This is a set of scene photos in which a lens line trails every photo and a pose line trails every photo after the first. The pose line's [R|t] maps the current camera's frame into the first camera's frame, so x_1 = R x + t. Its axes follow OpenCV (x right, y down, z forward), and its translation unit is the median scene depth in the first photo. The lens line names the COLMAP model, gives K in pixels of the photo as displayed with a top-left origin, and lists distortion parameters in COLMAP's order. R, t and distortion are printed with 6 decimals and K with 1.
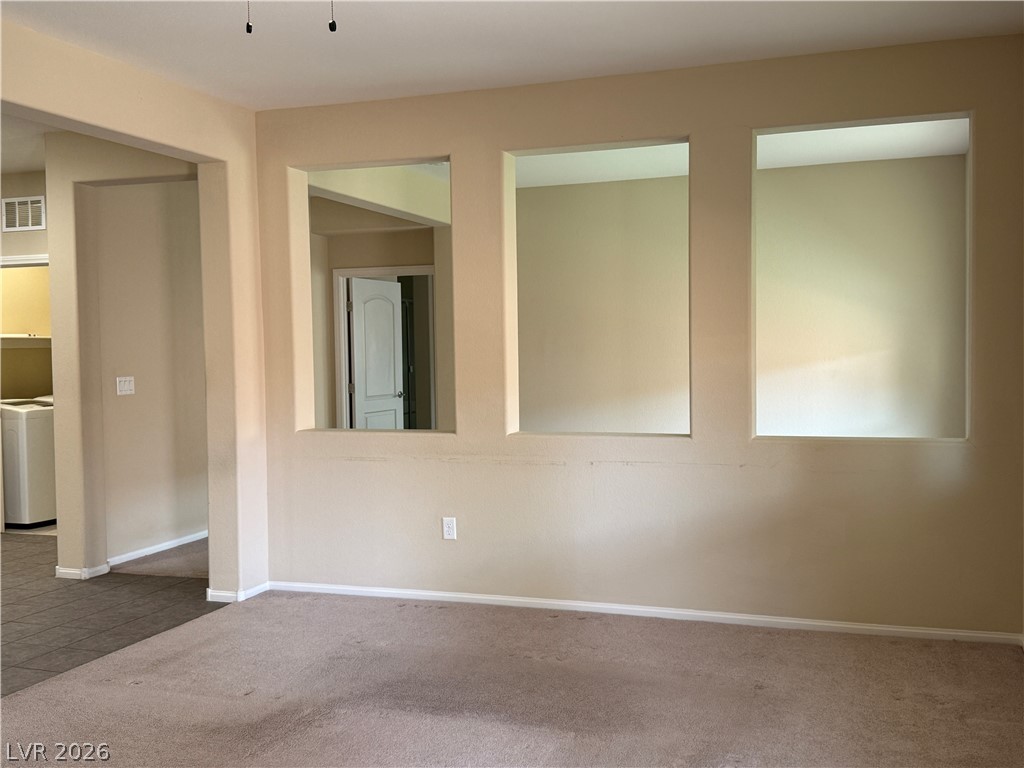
lens RADIAL K [[1061.1, 0, 512.0], [0, 1061.1, 384.0], [0, 0, 1]] dist [0.000734, 0.000364]
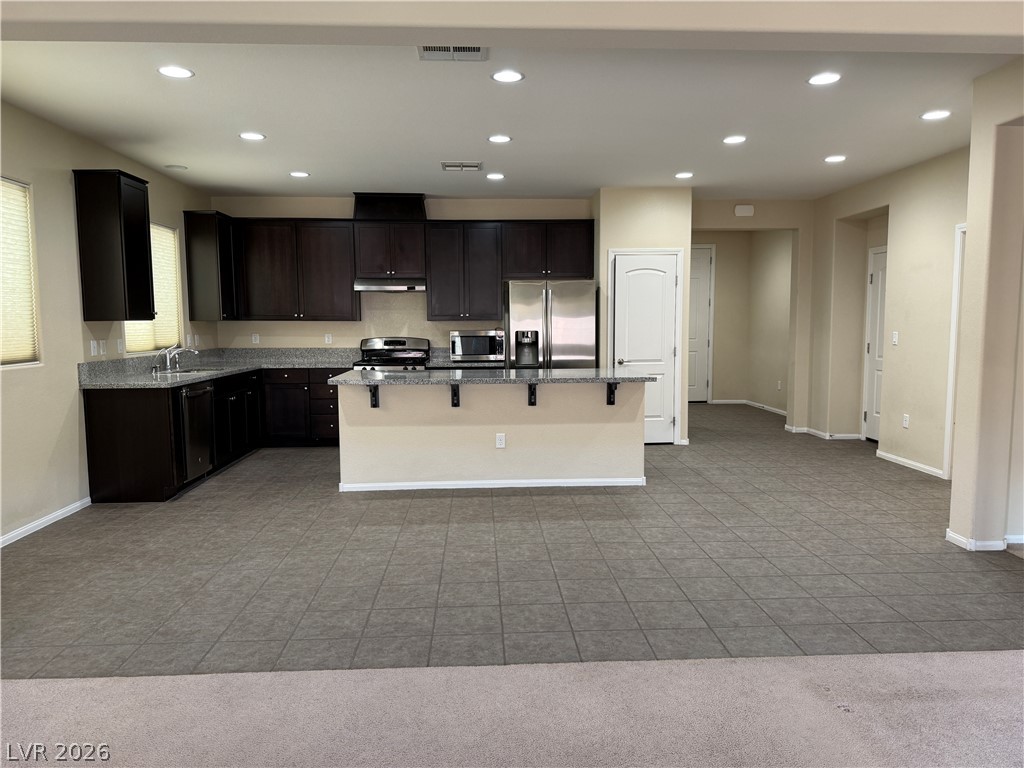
lens RADIAL K [[731.1, 0, 512.0], [0, 731.1, 384.0], [0, 0, 1]] dist [0.049734, -0.054082]
pose [[0.381519, 0.096630, -0.919296, 0.036216], [-0.034921, 0.995318, 0.090128, -0.010126], [0.923701, -0.002283, 0.383107, 0.366421]]
